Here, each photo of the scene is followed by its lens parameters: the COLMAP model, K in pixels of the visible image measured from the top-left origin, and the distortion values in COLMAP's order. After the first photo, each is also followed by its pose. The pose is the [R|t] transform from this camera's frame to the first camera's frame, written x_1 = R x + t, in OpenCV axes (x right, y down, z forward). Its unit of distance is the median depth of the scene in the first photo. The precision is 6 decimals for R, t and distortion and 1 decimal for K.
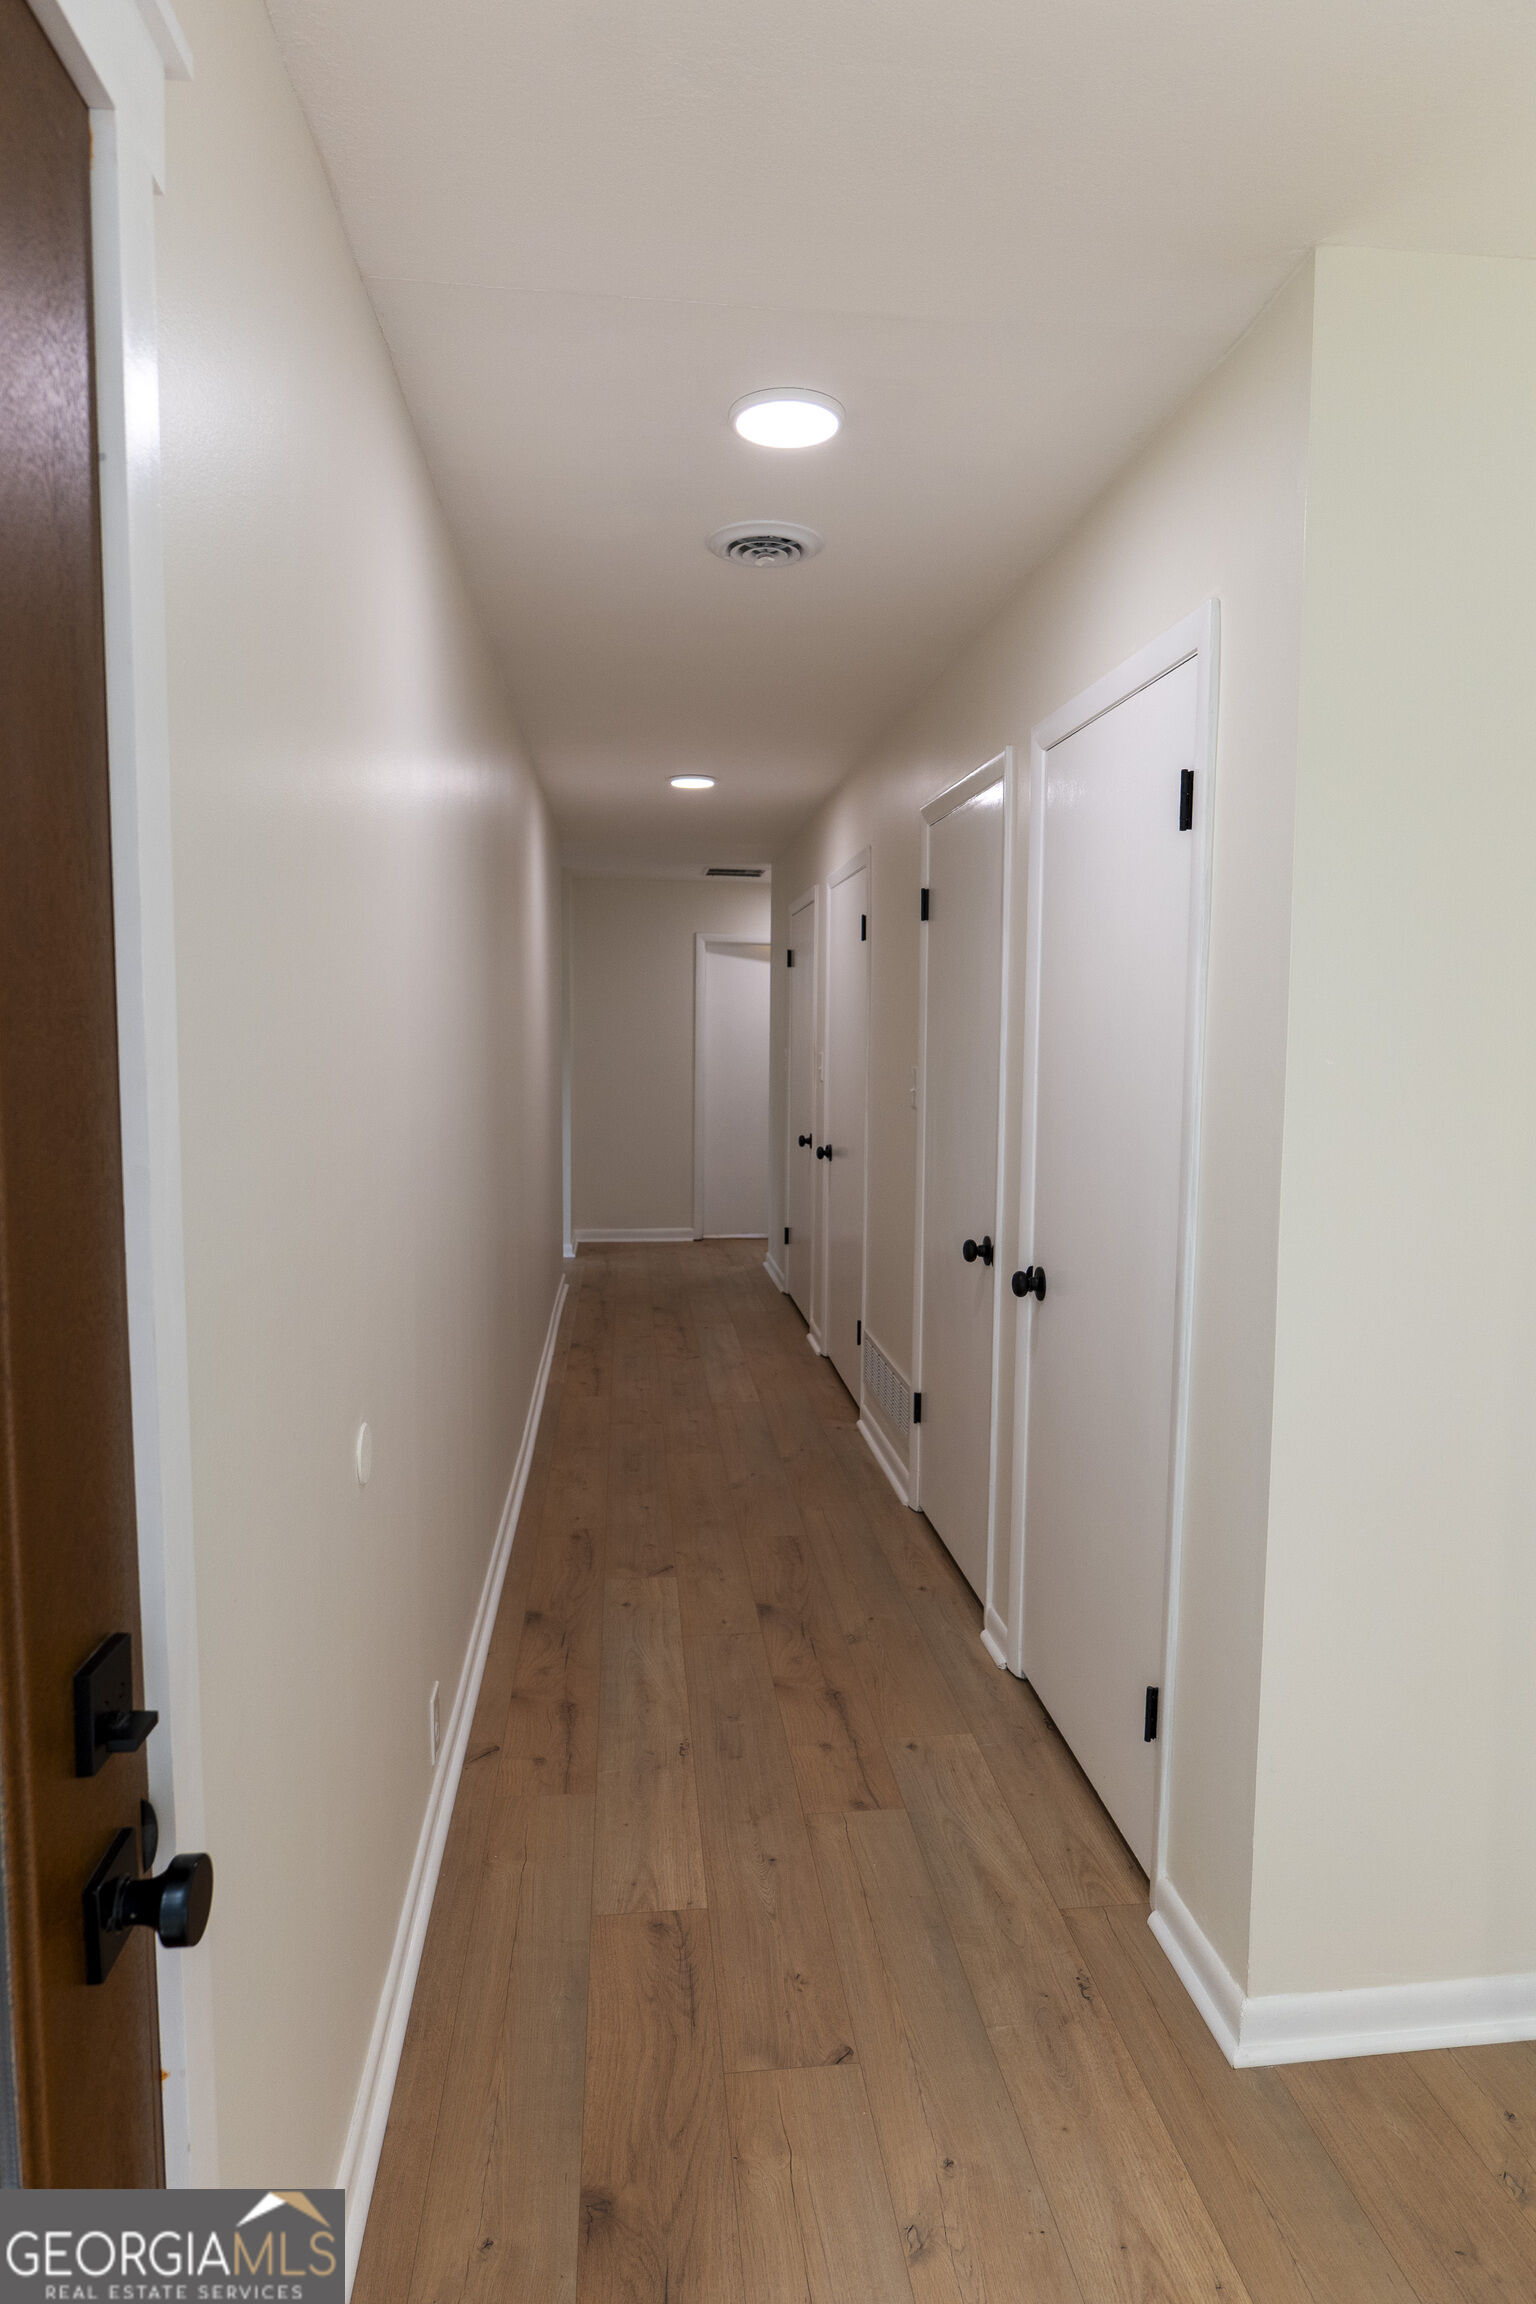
lens RADIAL K [[1354.1, 0, 768.0], [0, 1354.1, 1152.0], [0, 0, 1]] dist [-0.009919, 0.001227]
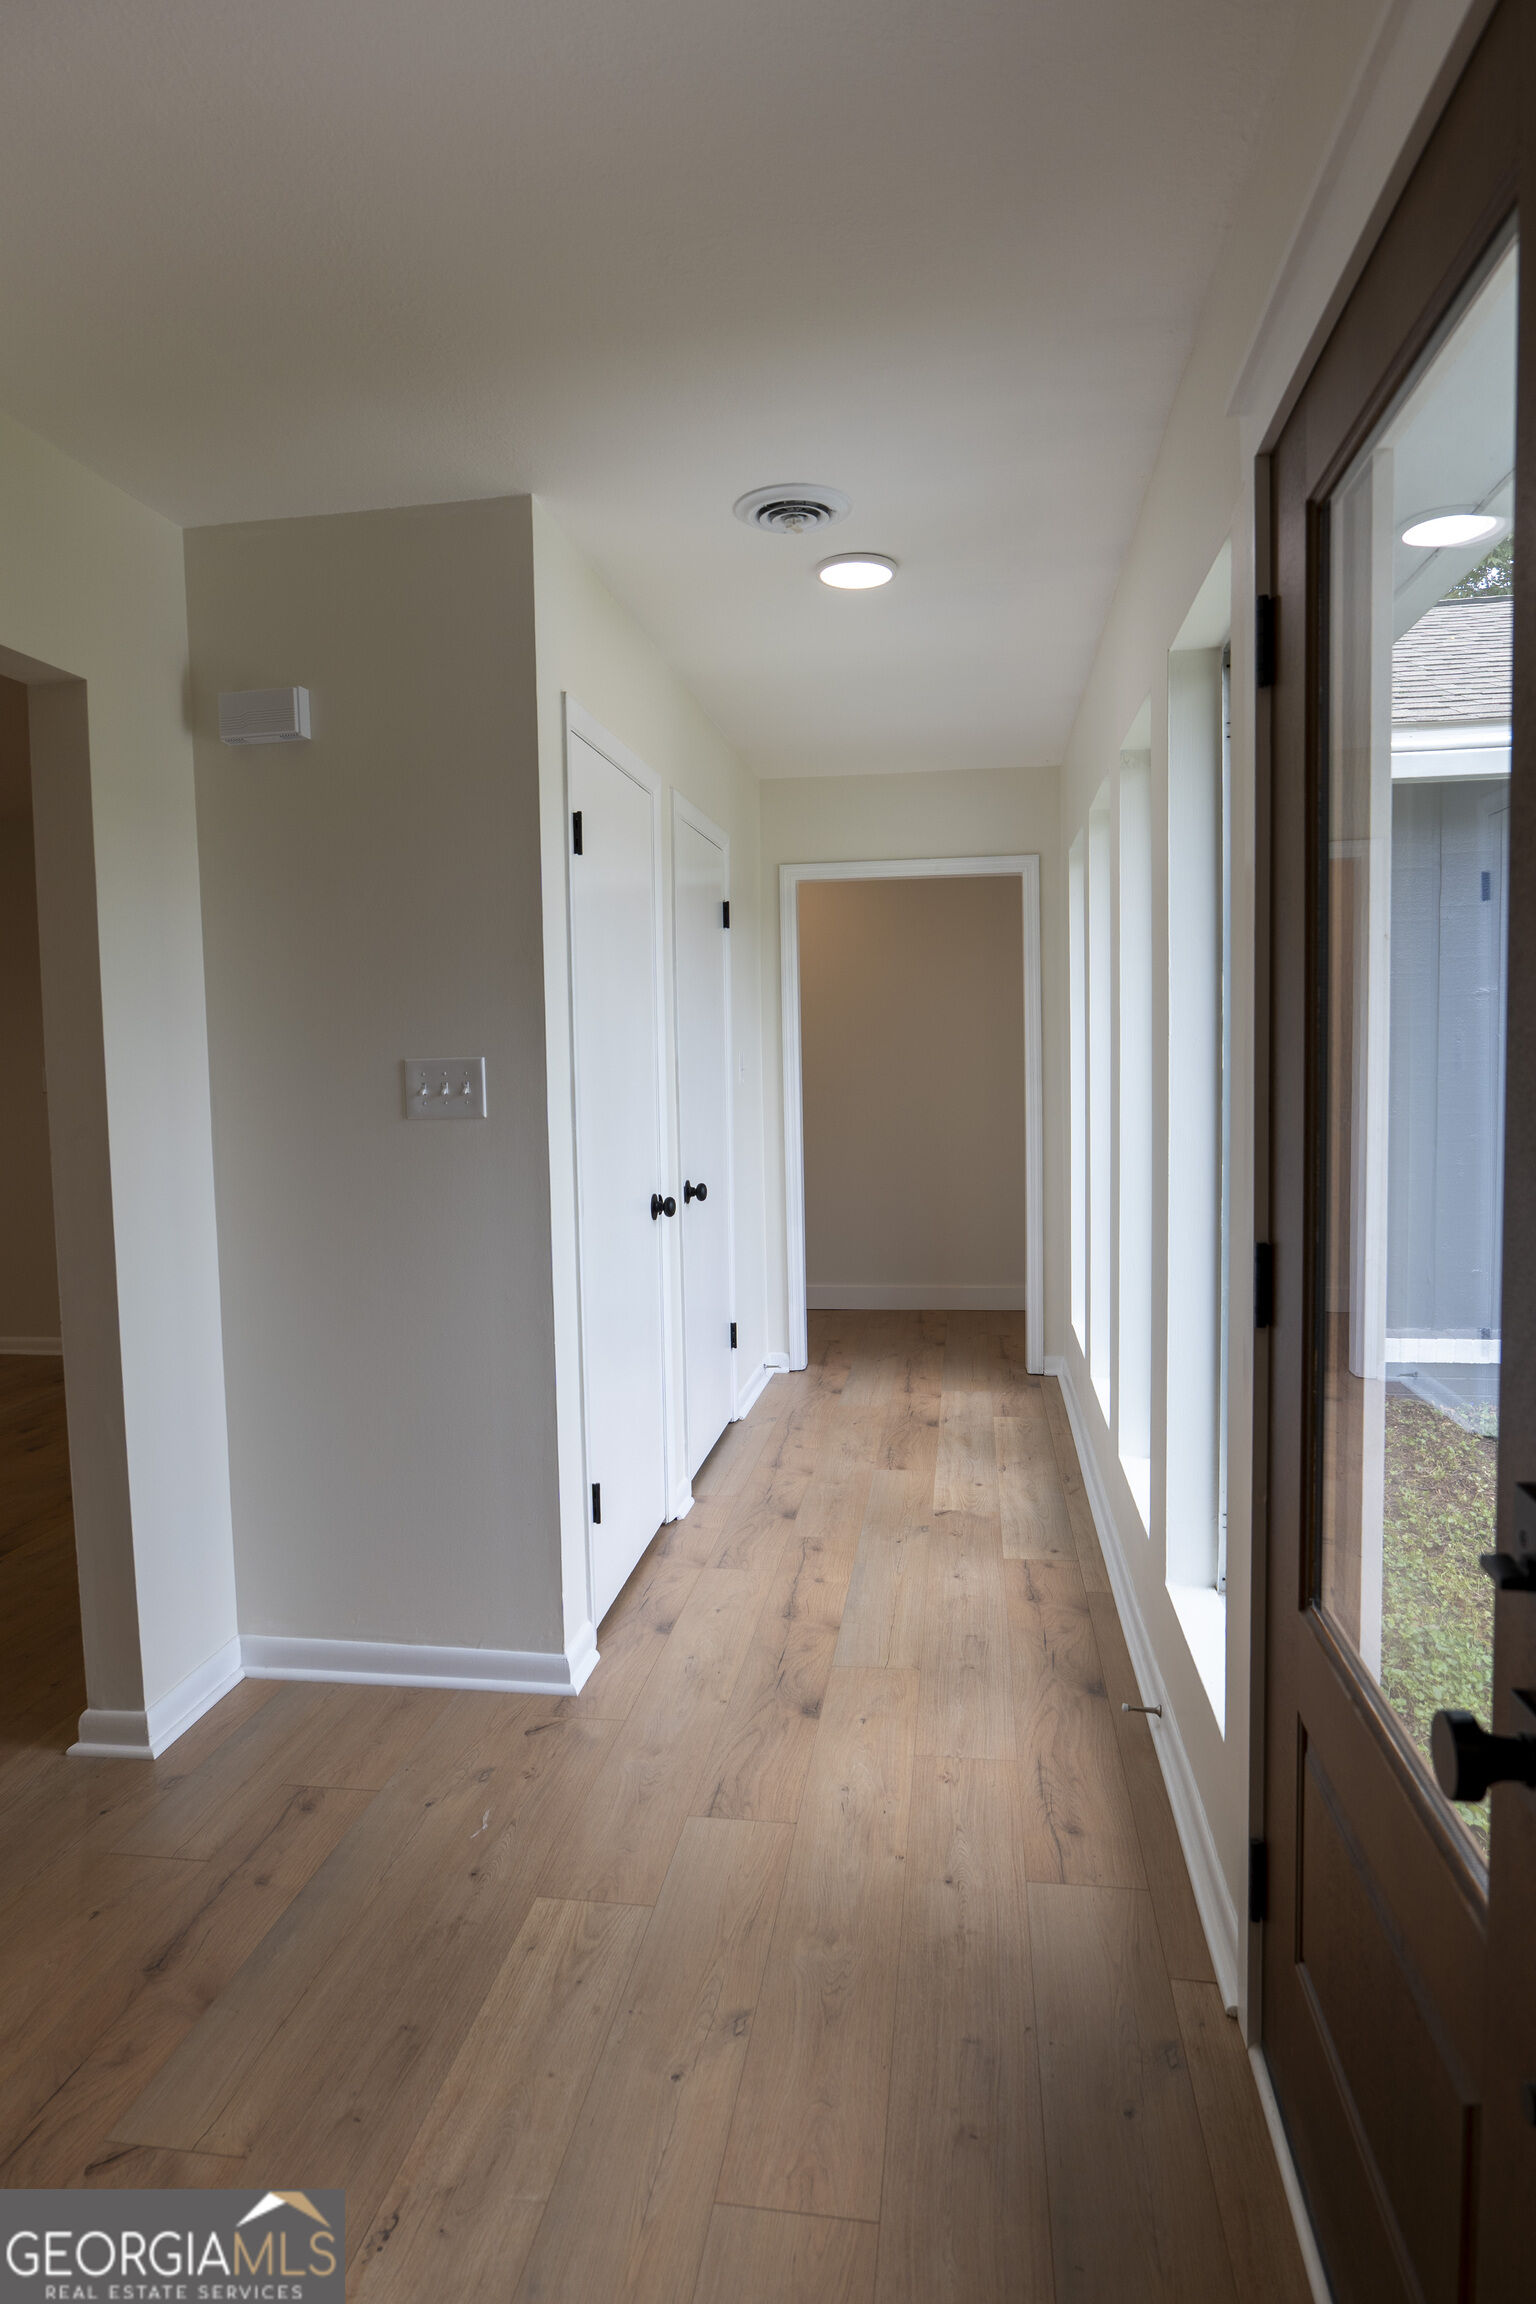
lens RADIAL K [[1354.1, 0, 768.0], [0, 1354.1, 1152.0], [0, 0, 1]] dist [-0.009919, 0.001227]
pose [[-0.968920, -0.011424, 0.247111, -0.197647], [0.029509, 0.986463, 0.161306, -0.142409], [-0.245609, 0.163585, -0.955467, 1.958193]]
